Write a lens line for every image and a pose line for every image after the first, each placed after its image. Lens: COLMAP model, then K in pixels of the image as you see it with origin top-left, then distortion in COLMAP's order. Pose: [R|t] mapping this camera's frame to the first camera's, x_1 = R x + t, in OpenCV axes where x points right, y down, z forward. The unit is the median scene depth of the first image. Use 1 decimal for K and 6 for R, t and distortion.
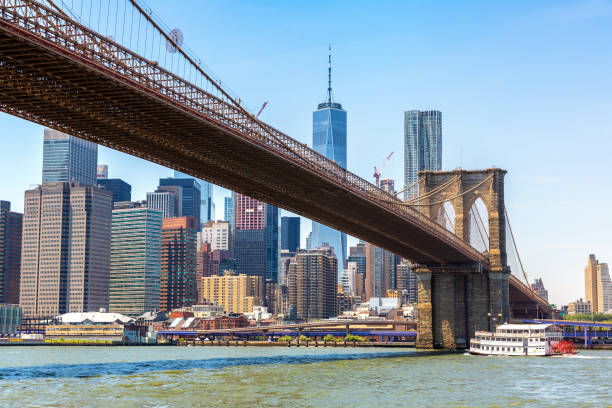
lens RADIAL K [[1143.6, 0, 265.1], [0, 1143.6, 186.5], [0, 0, 1]] dist [0.510236, 0.000000]
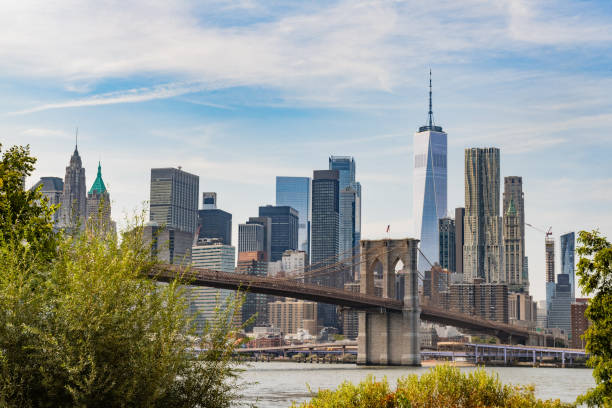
lens RADIAL K [[1741.3, 0, 306.1], [0, 1741.3, 199.5], [0, 0, 1]] dist [0.386214, 0.000000]
pose [[0.981473, -0.008358, -0.191418, 0.301693], [0.018560, 0.998497, 0.051568, -0.109904], [0.190699, -0.054165, 0.980153, -0.693626]]
